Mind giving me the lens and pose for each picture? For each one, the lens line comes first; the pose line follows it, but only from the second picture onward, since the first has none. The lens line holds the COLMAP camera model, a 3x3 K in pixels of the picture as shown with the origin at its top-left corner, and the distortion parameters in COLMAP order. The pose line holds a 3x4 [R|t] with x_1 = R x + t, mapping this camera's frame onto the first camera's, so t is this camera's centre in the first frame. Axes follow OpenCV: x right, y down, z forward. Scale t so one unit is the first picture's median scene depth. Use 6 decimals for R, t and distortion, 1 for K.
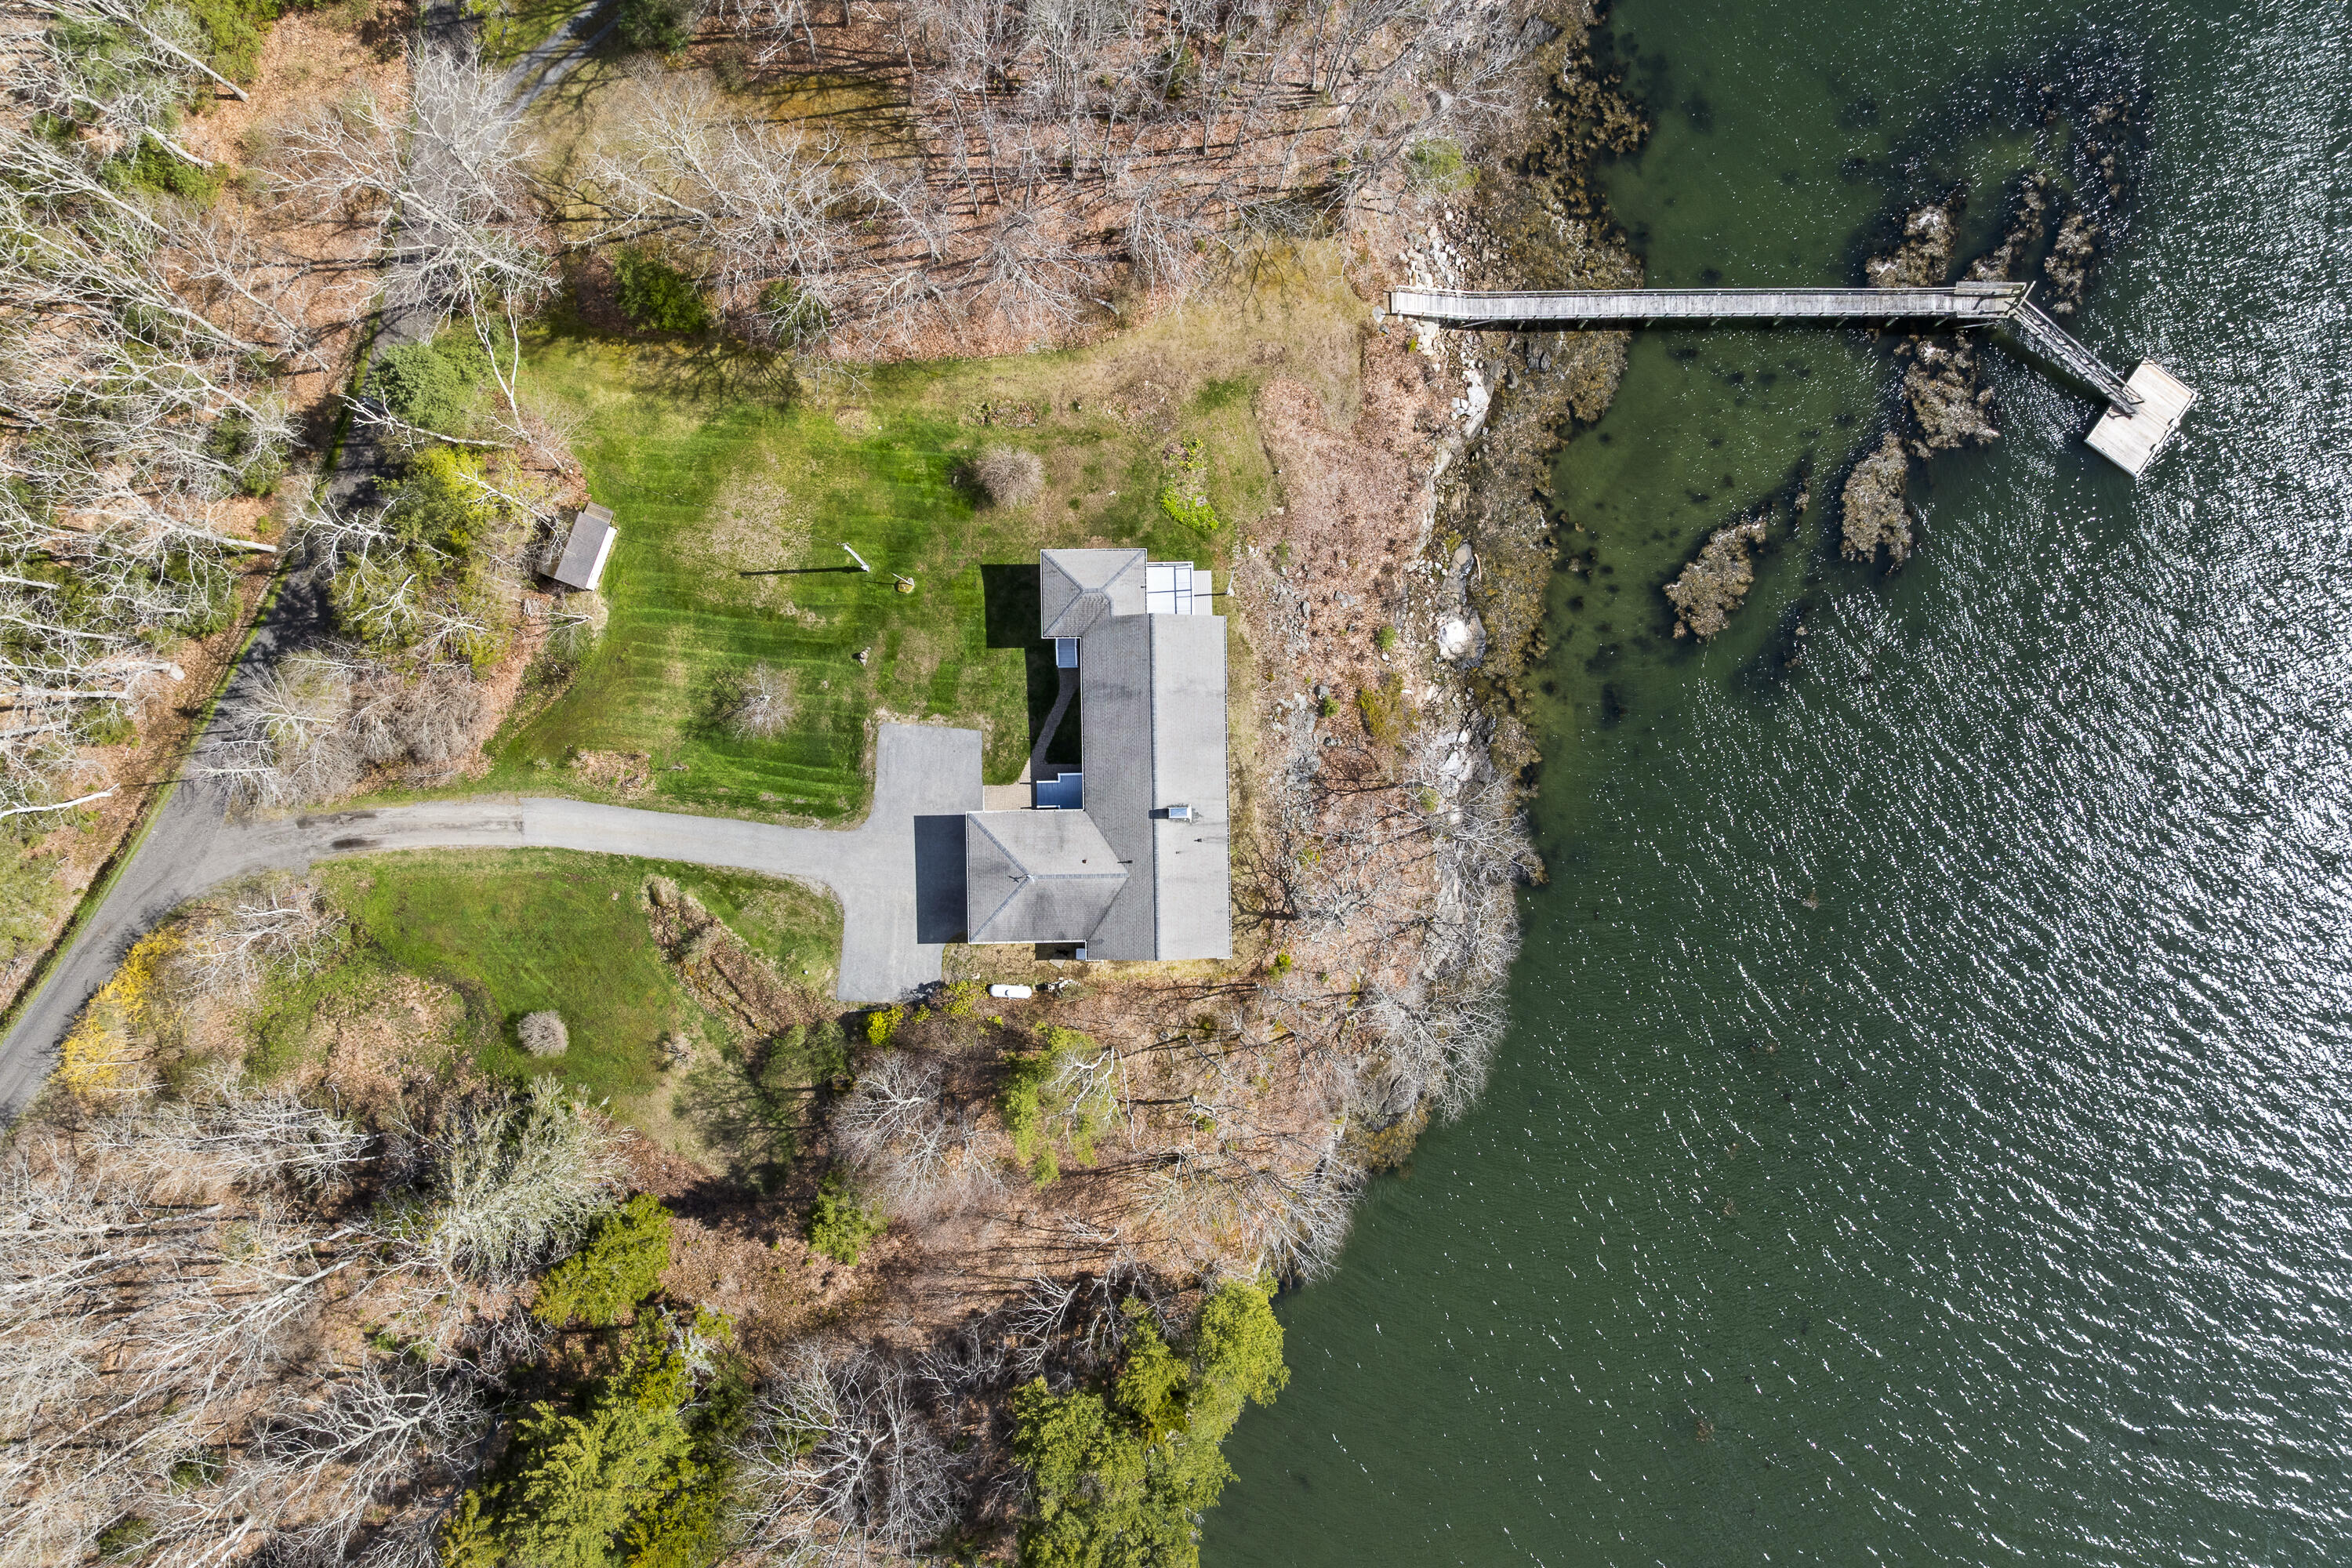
lens RADIAL K [[1627.2, 0, 1170.6], [0, 1627.2, 770.1], [0, 0, 1]] dist [-0.014456, 0.004203]
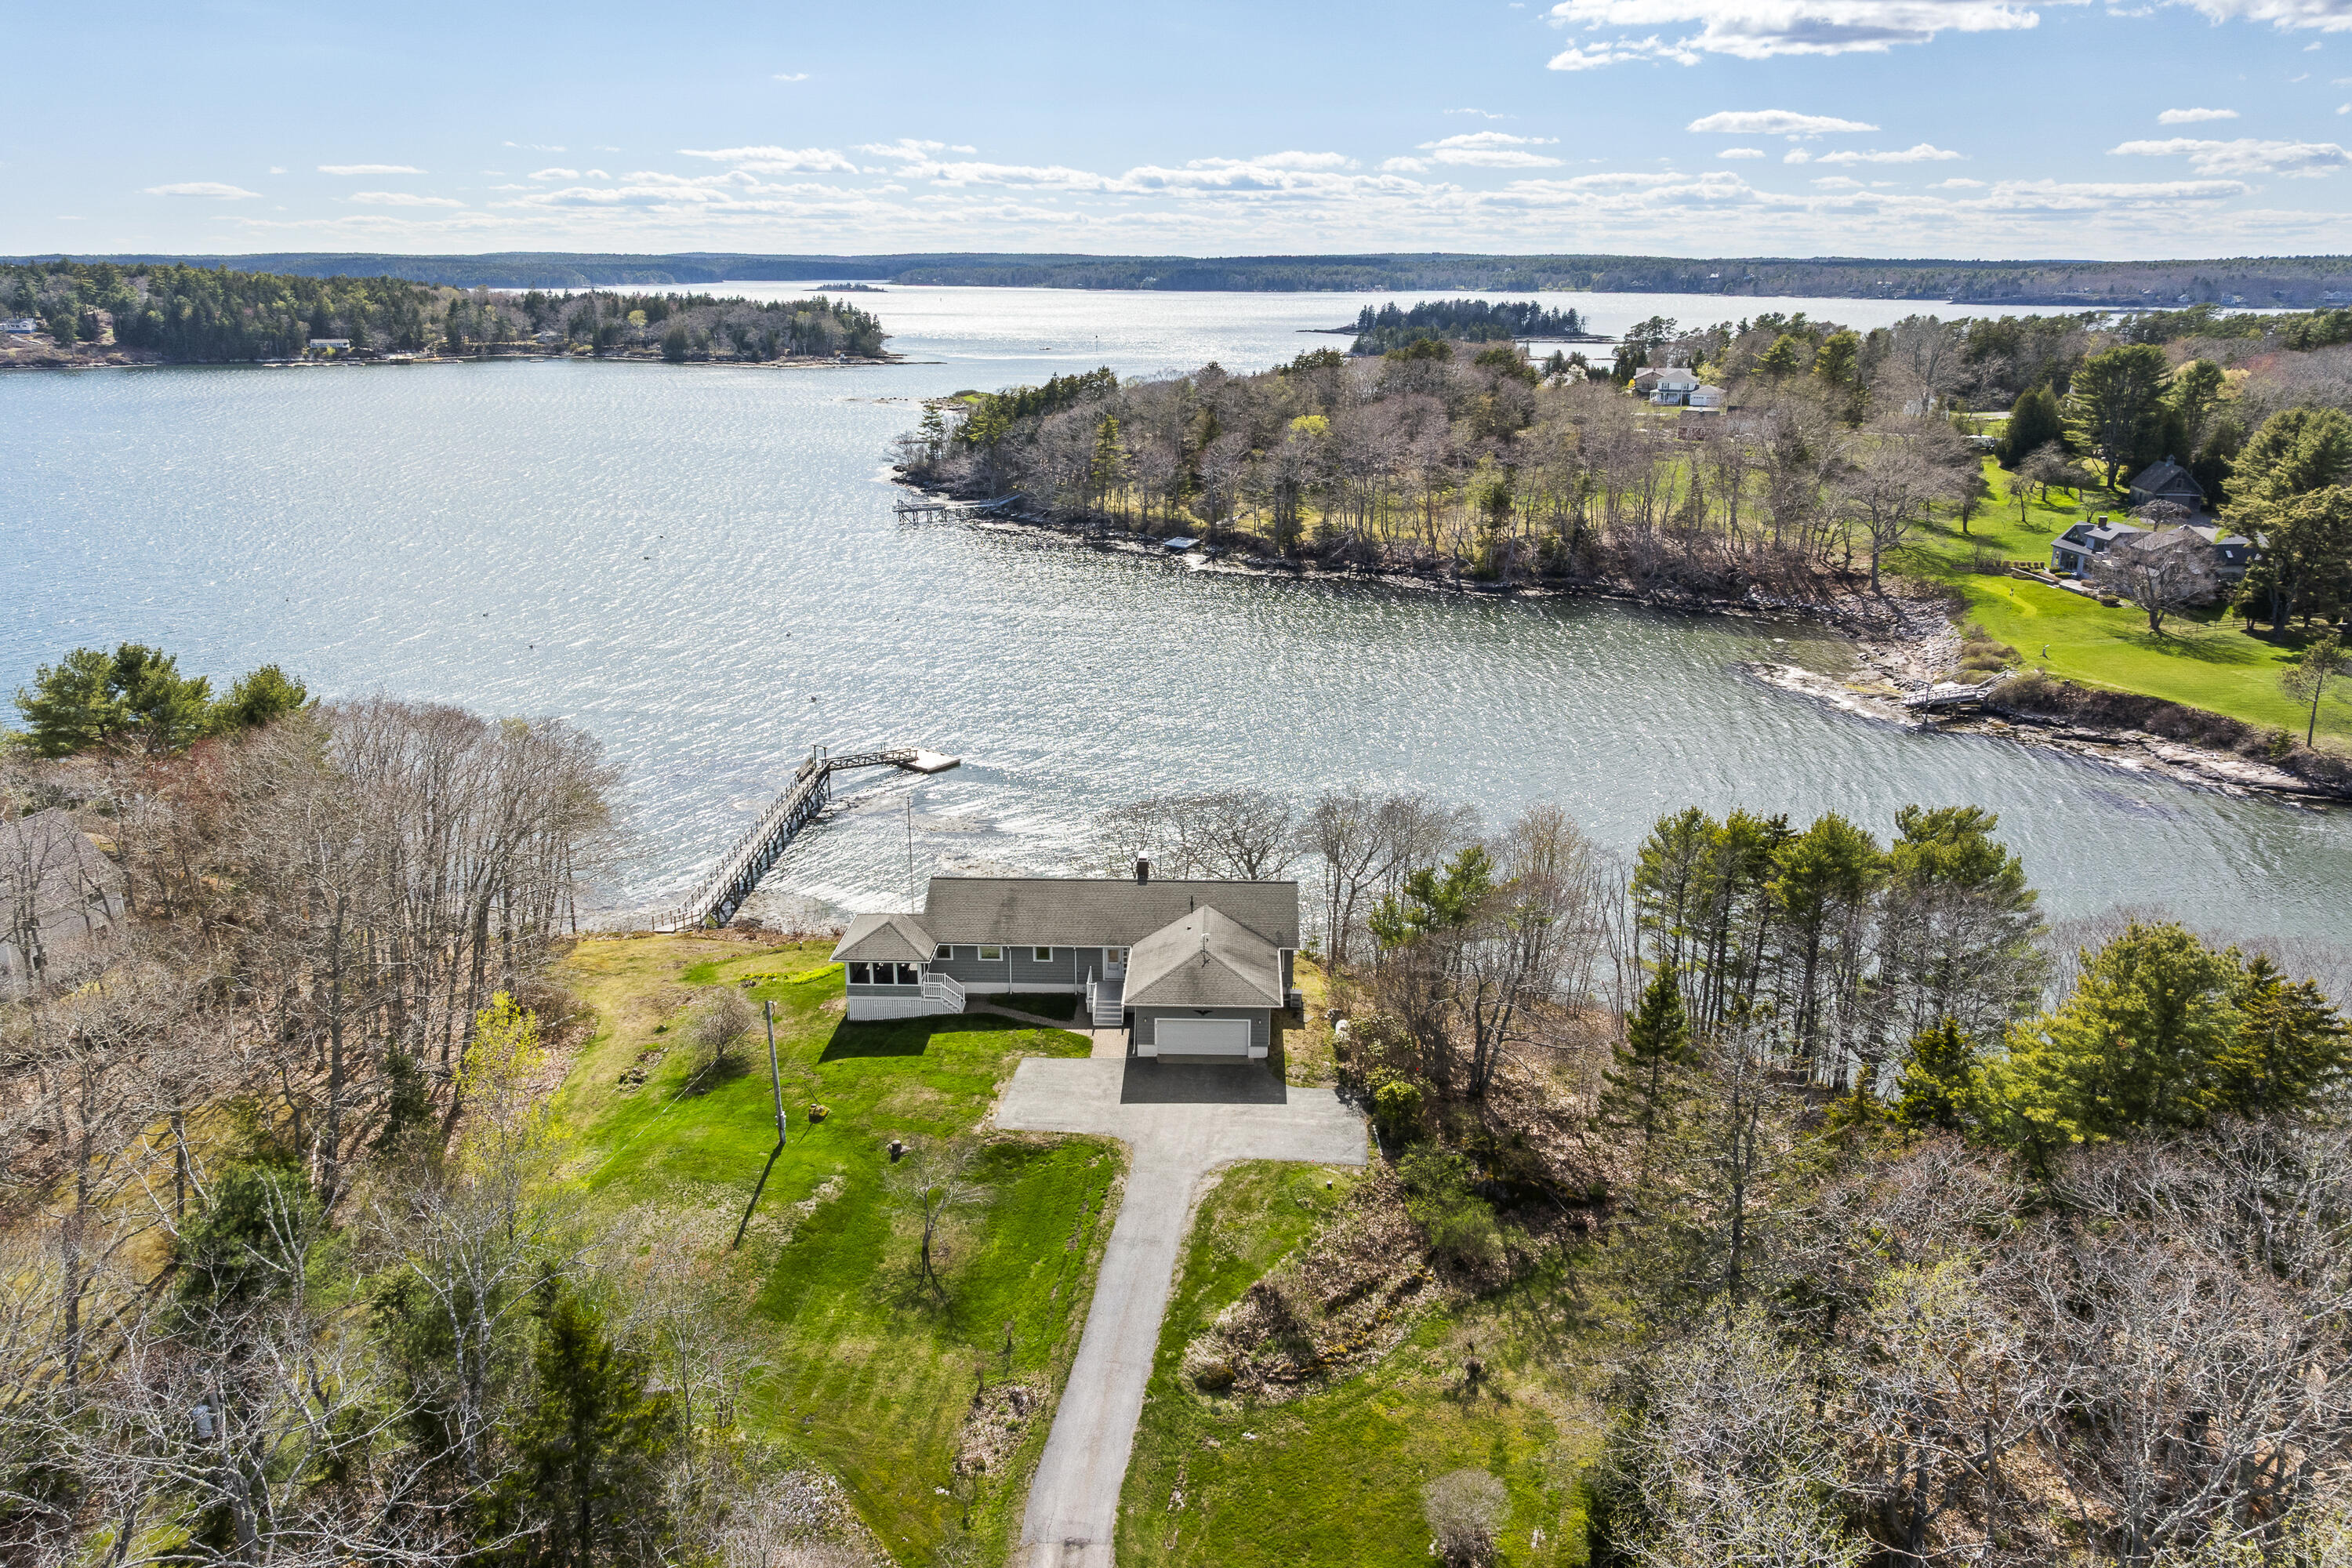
lens RADIAL K [[1618.0, 0, 1176.0], [0, 1618.0, 784.0], [0, 0, 1]] dist [-0.018924, -0.001922]
pose [[0.057664, -0.290157, 0.955240, -0.831003], [0.997946, 0.043490, -0.047032, 0.082336], [-0.027897, 0.955990, 0.292069, 0.624922]]
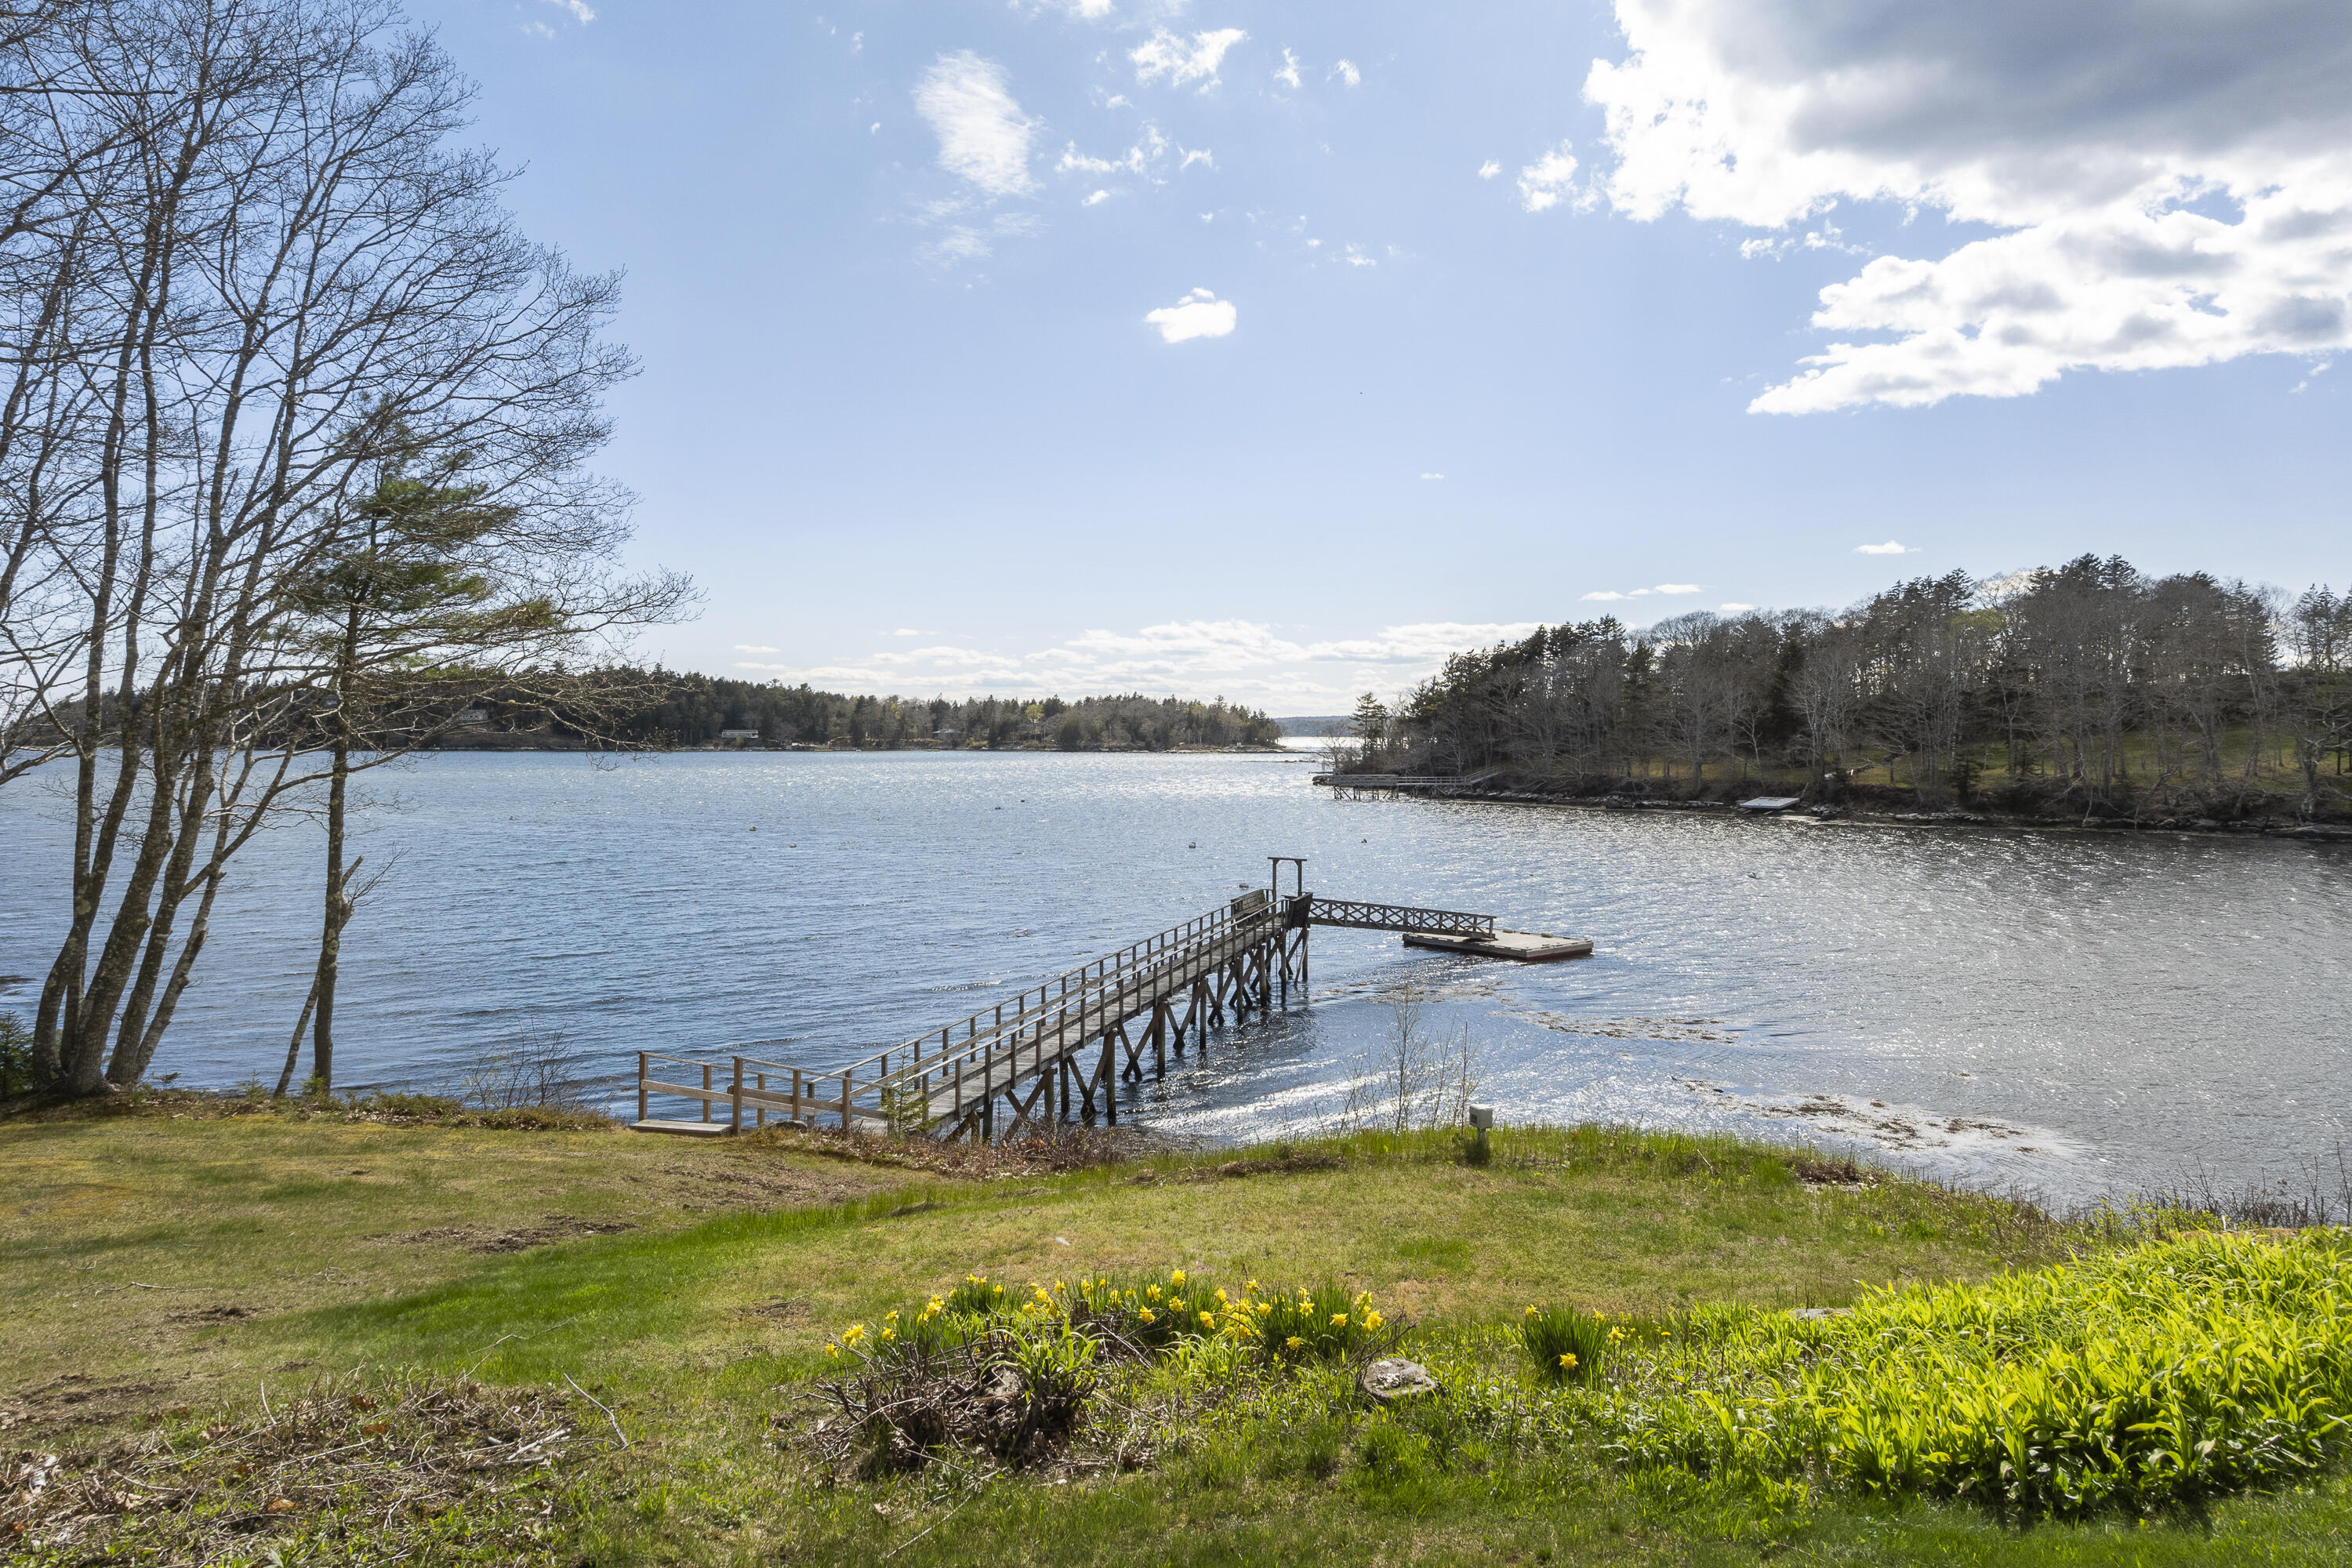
lens RADIAL K [[1618.0, 0, 1176.0], [0, 1618.0, 784.0], [0, 0, 1]] dist [-0.018924, -0.001922]
pose [[0.281260, -0.013324, 0.959539, -0.041175], [0.959281, 0.030913, -0.280755, -0.177209], [-0.025922, 0.999433, 0.021476, 0.982819]]
